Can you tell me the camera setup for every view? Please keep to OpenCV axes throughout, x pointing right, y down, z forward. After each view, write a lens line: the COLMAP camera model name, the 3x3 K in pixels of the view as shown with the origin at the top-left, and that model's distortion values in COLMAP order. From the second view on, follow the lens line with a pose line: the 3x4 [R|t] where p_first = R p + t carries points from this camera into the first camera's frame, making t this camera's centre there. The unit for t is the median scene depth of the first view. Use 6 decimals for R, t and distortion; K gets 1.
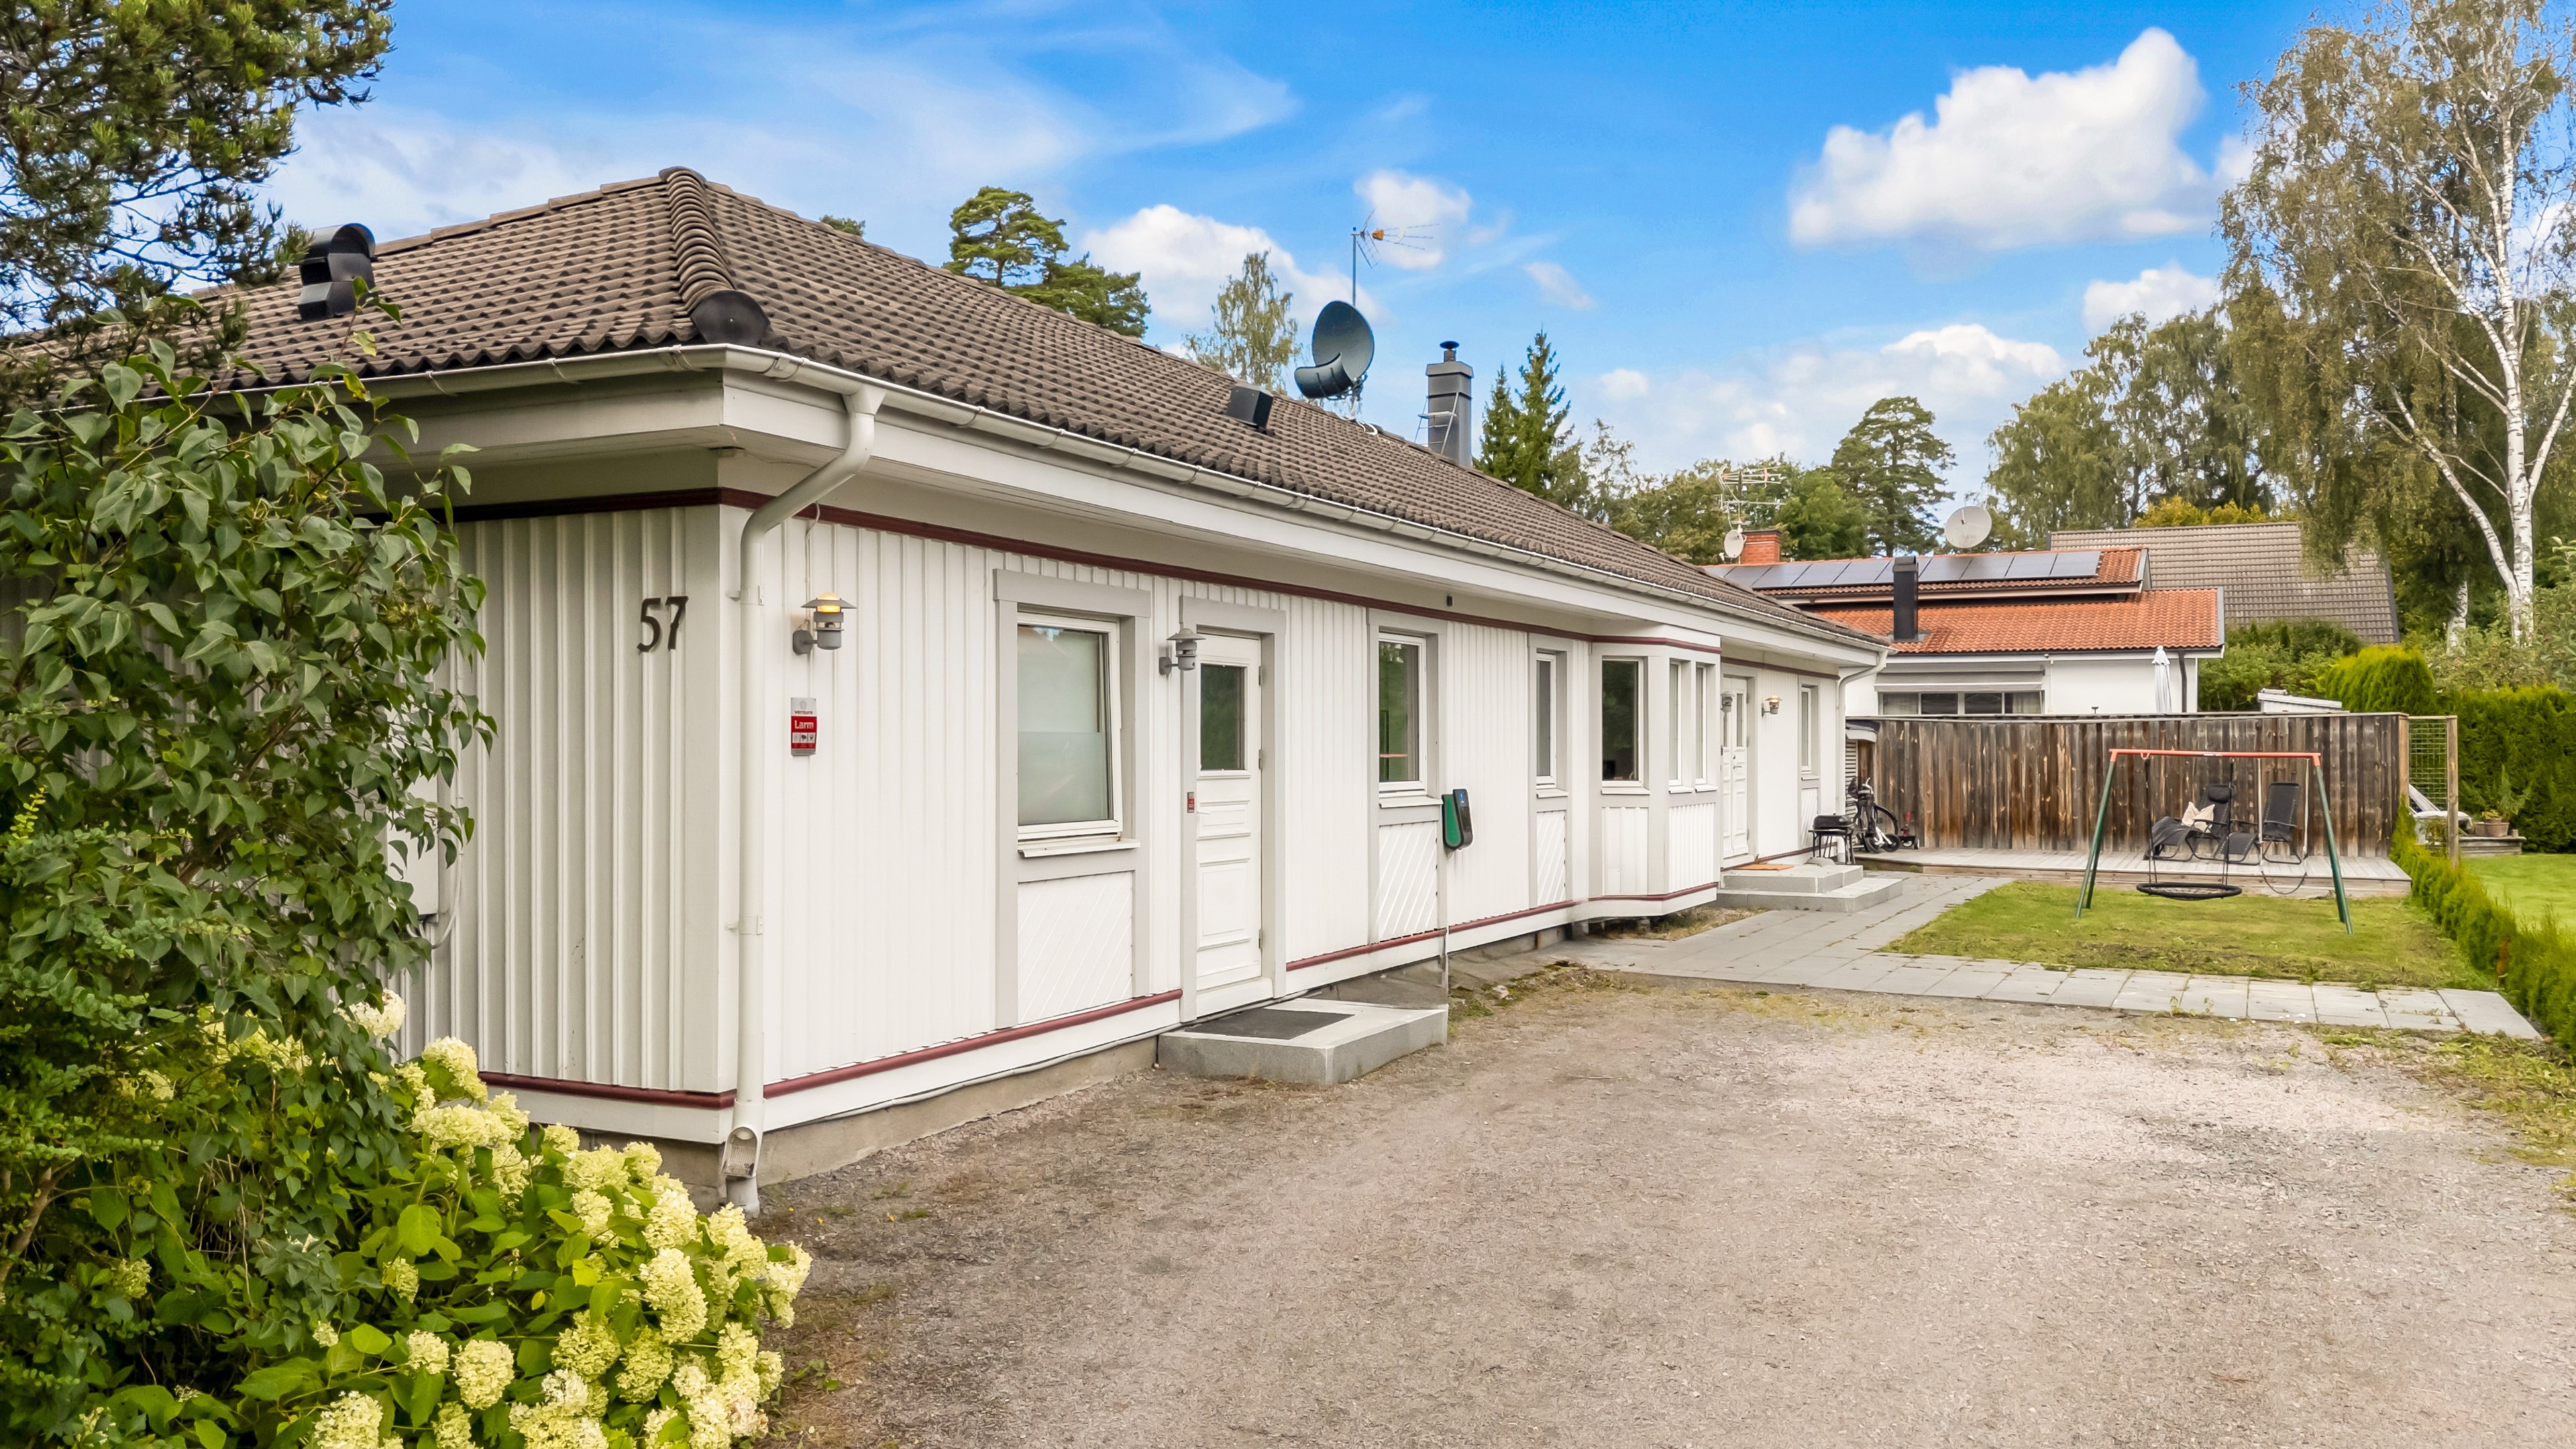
lens RADIAL K [[1961.5, 0, 1288.0], [0, 1961.5, 724.5], [0, 0, 1]] dist [0.060236, -0.066176]
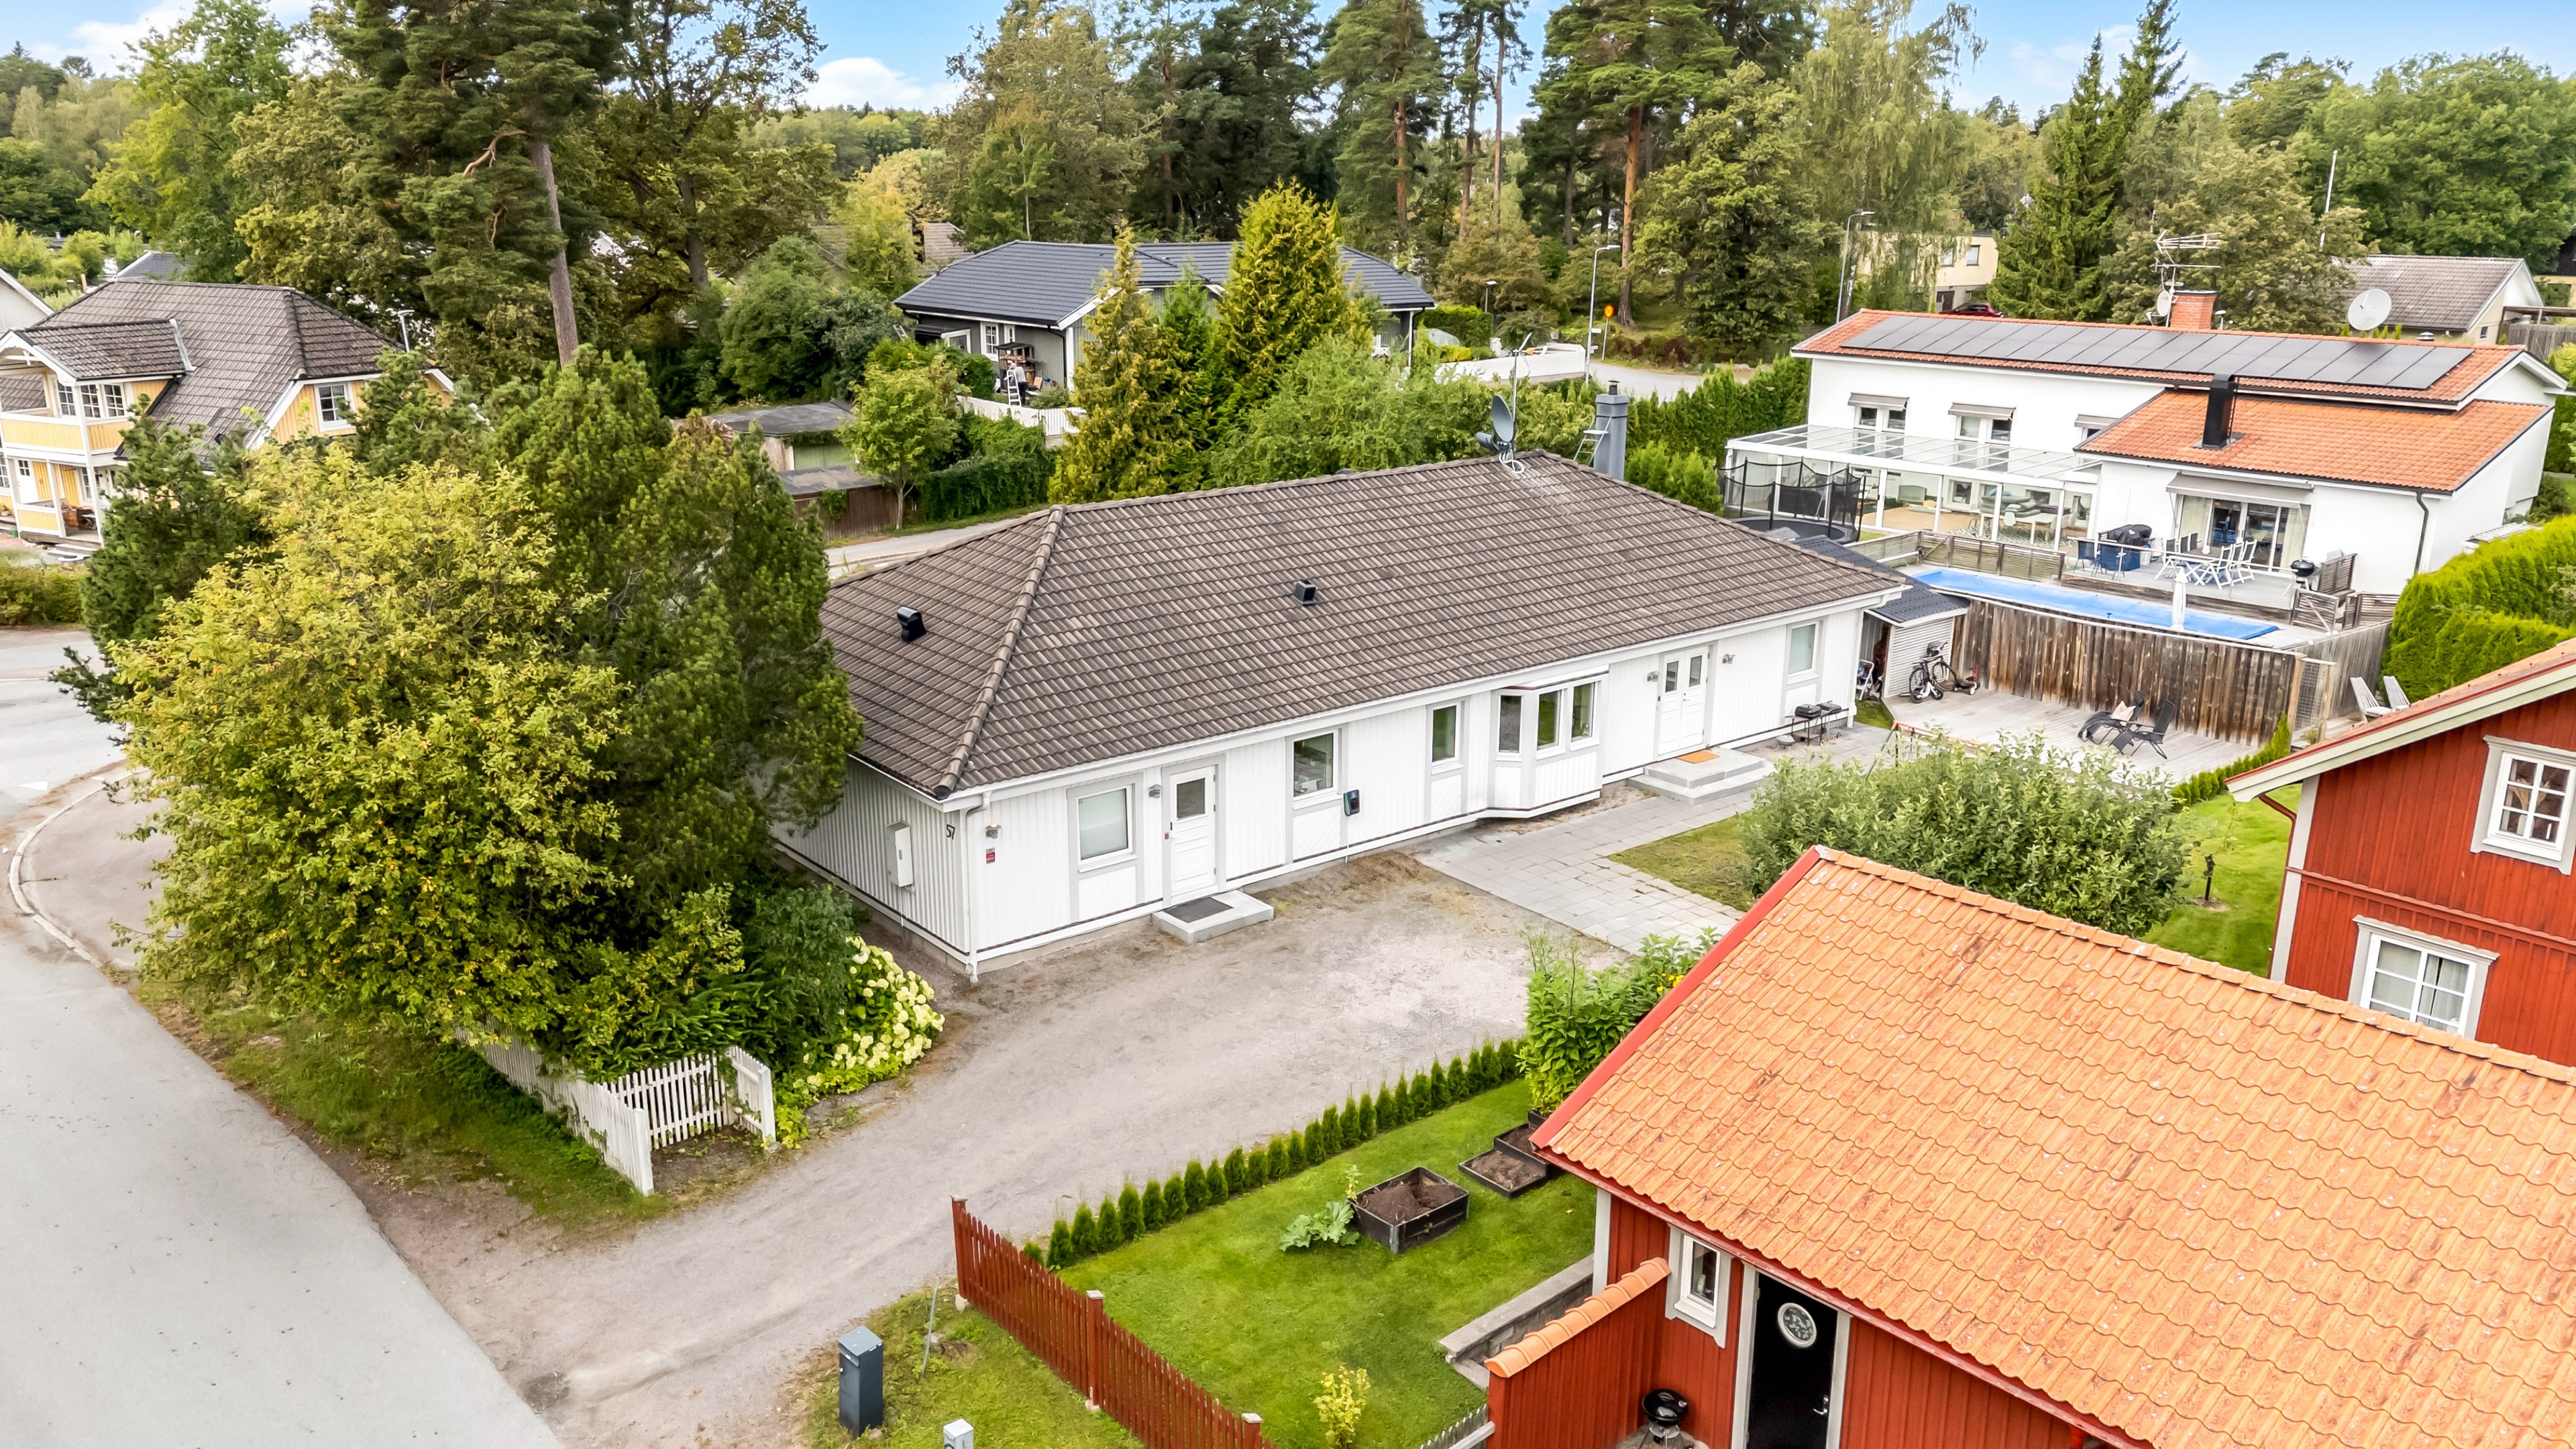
lens RADIAL K [[1961.5, 0, 1288.0], [0, 1961.5, 724.5], [0, 0, 1]] dist [0.060236, -0.066176]
pose [[0.915507, 0.120156, -0.383938, 0.729202], [-0.006440, 0.958611, 0.284647, -0.568321], [0.402250, -0.258124, 0.878389, -0.847283]]
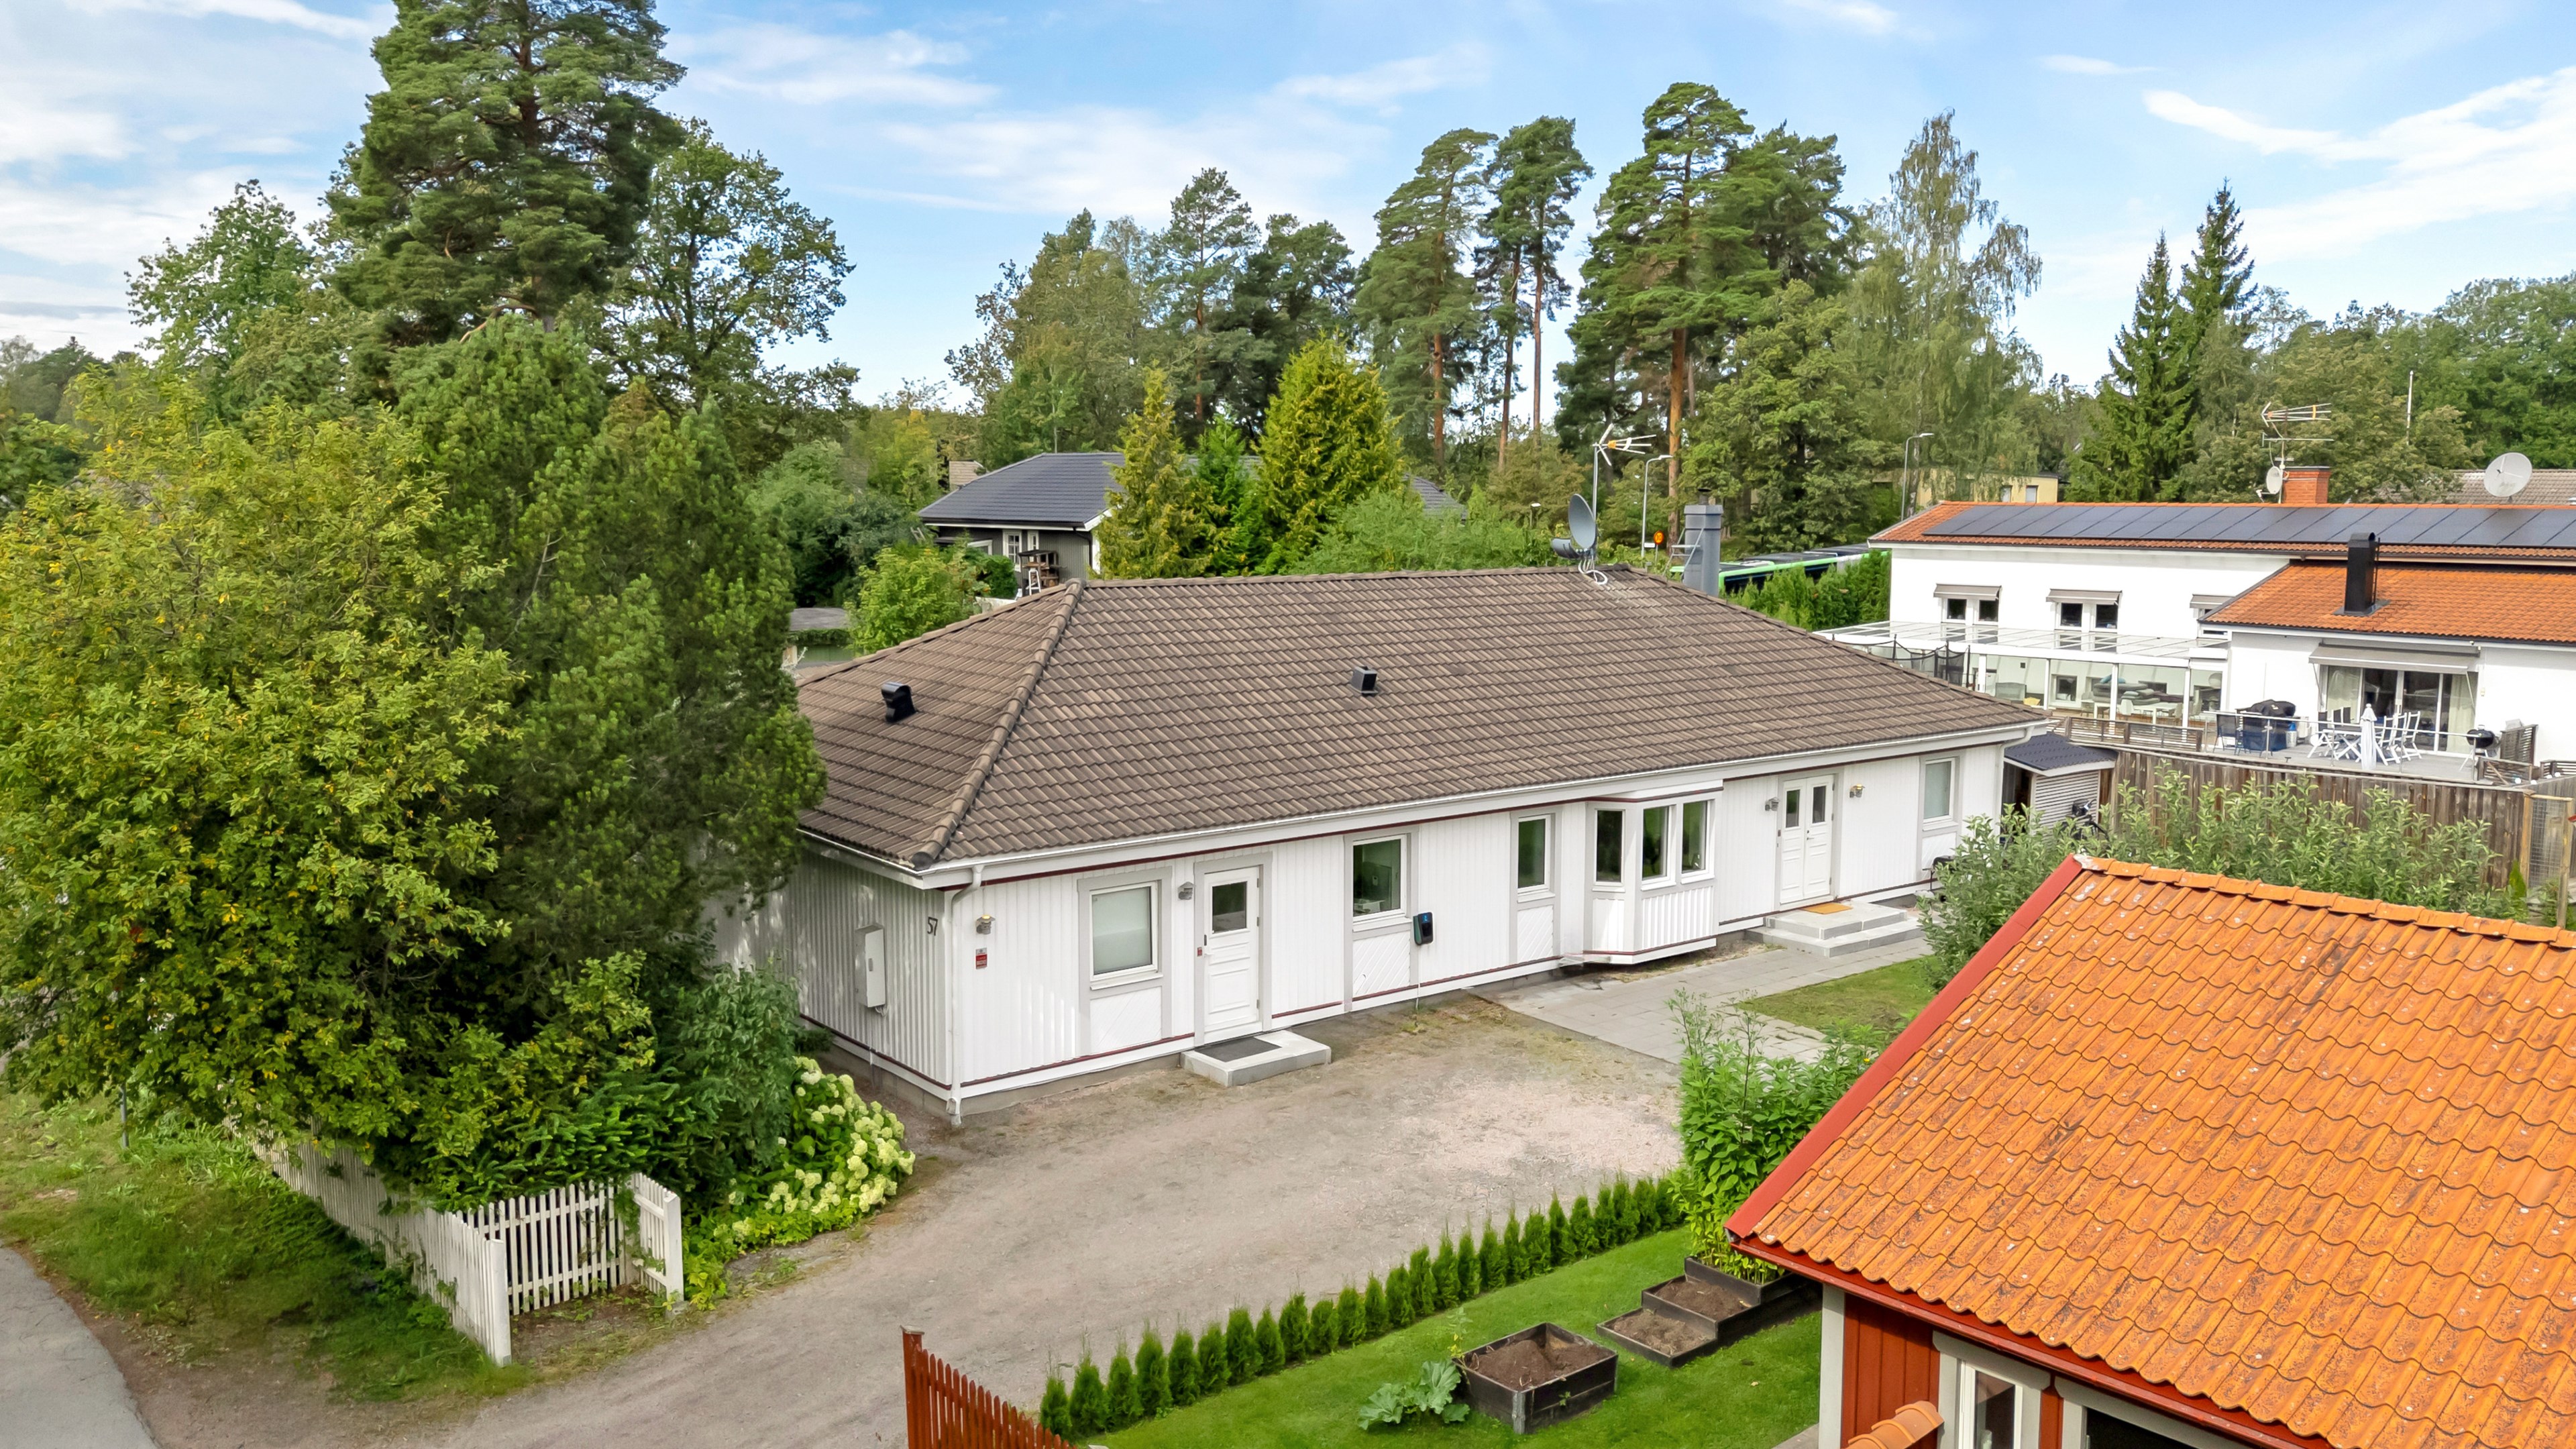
lens RADIAL K [[2002.4, 0, 1282.0], [0, 2002.4, 647.1], [0, 0, 1]] dist [0.060331, -0.063461]
pose [[0.908865, 0.041130, -0.415059, 0.620243], [-0.000987, 0.995335, 0.096471, -0.337140], [0.417090, -0.087269, 0.904666, -0.653928]]
